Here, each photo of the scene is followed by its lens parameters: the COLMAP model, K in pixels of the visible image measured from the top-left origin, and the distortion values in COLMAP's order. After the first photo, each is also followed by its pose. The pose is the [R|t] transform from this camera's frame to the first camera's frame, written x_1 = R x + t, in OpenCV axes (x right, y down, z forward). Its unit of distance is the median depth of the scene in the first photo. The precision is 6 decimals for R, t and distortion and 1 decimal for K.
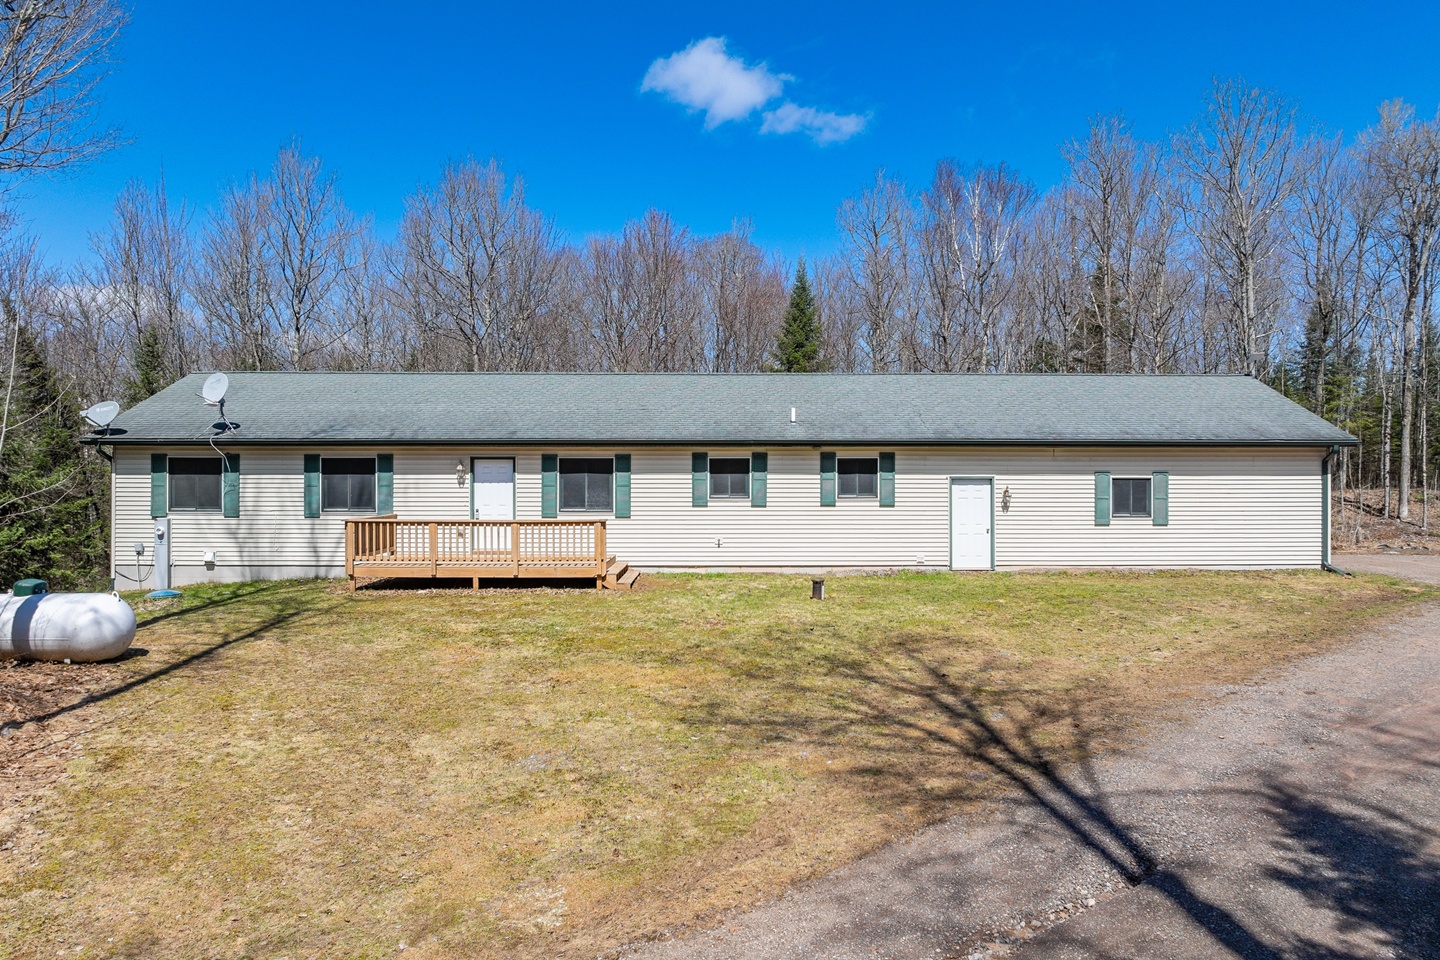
lens RADIAL K [[1011.1, 0, 728.3], [0, 1011.1, 488.4], [0, 0, 1]] dist [-0.040923, 0.025880]
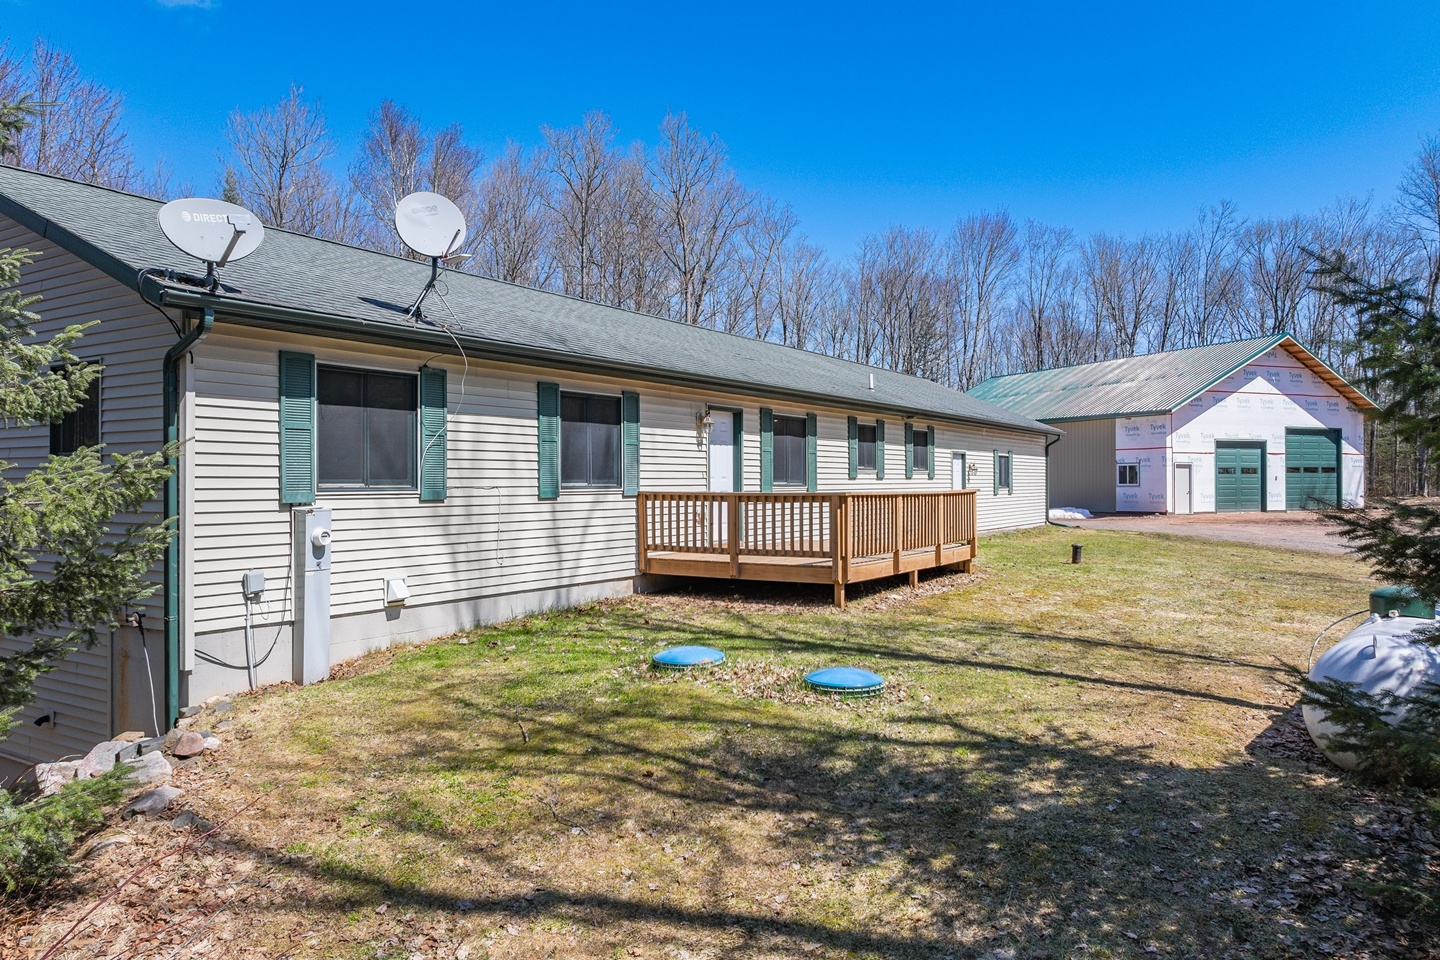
lens RADIAL K [[1011.1, 0, 716.2], [0, 1011.1, 477.4], [0, 0, 1]] dist [-0.040923, 0.025880]
pose [[0.543529, 0.000694, 0.839390, -0.820934], [-0.004437, 0.999988, 0.002047, 0.015642], [-0.839378, -0.004837, 0.543526, 0.626370]]
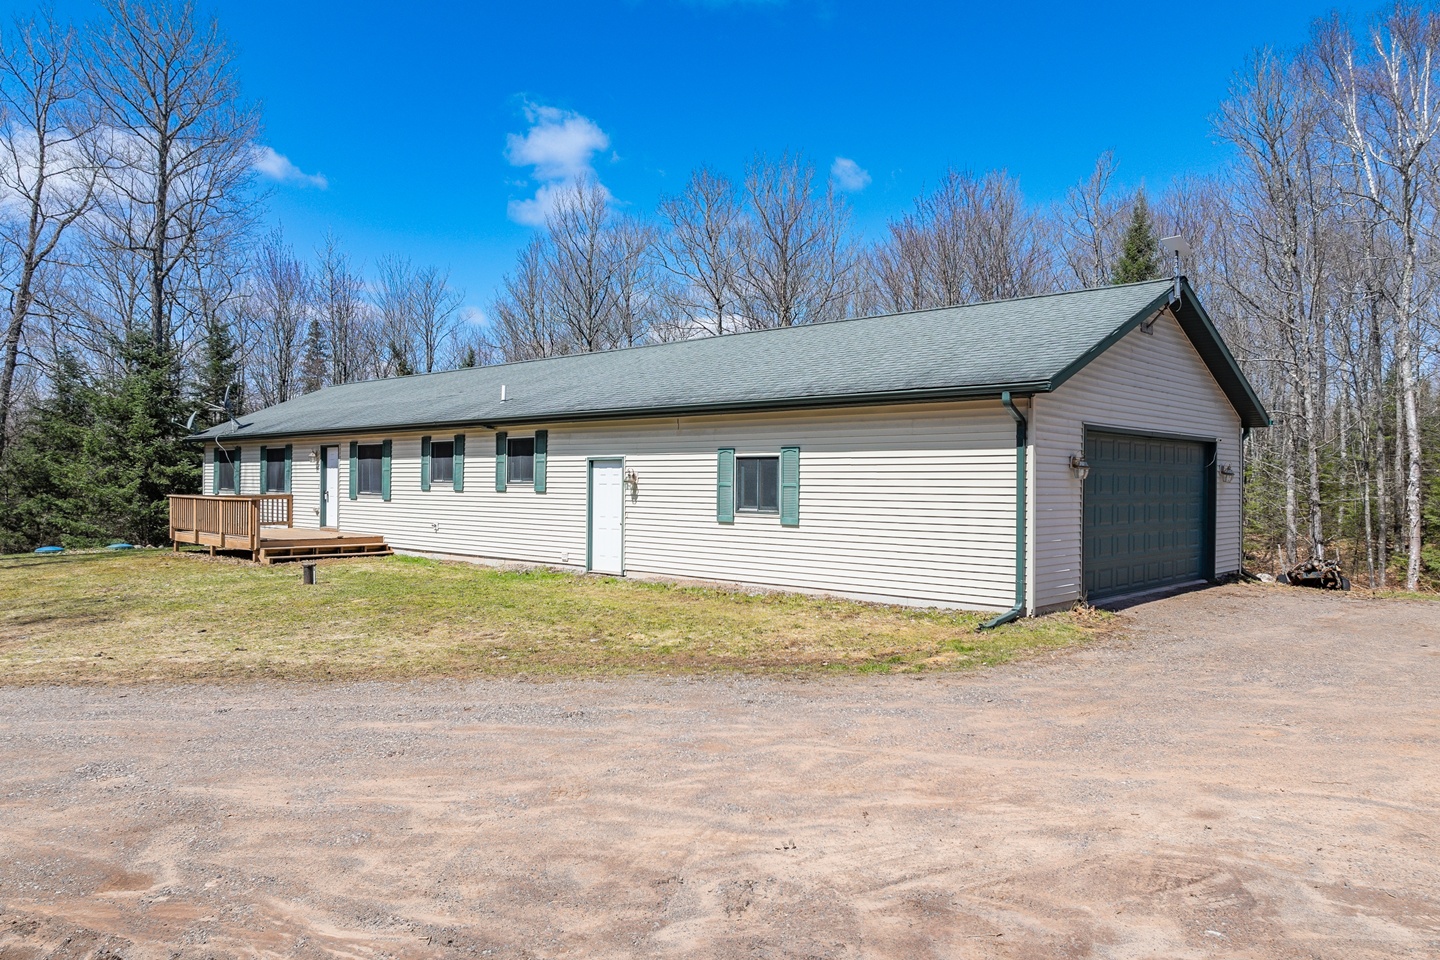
lens RADIAL K [[1011.1, 0, 710.1], [0, 1011.1, 480.1], [0, 0, 1]] dist [-0.040923, 0.025880]
pose [[0.721986, 0.003498, -0.691899, 0.857695], [0.006570, 0.999907, 0.011910, -0.002487], [0.691877, -0.013145, 0.721896, 0.478294]]
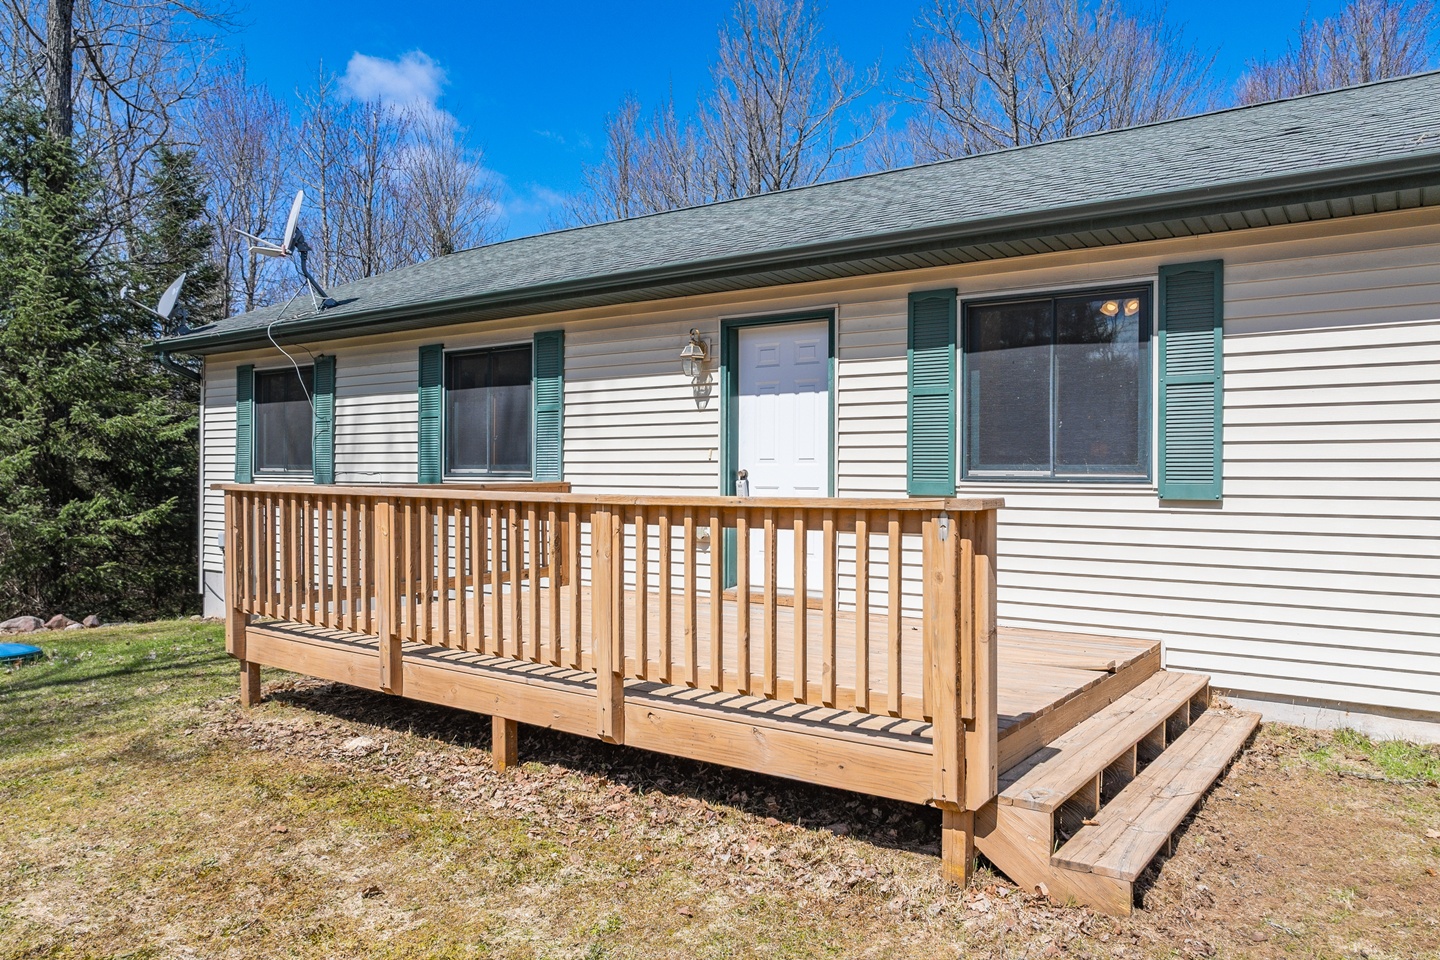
lens RADIAL K [[1092.9, 0, 668.1], [0, 1092.9, 463.7], [0, 0, 1]] dist [-0.044226, 0.008218]
pose [[0.770012, -0.000634, -0.638030, -0.029394], [0.014019, 0.999775, 0.015926, 0.011960], [0.637876, -0.021207, 0.769847, 0.696446]]
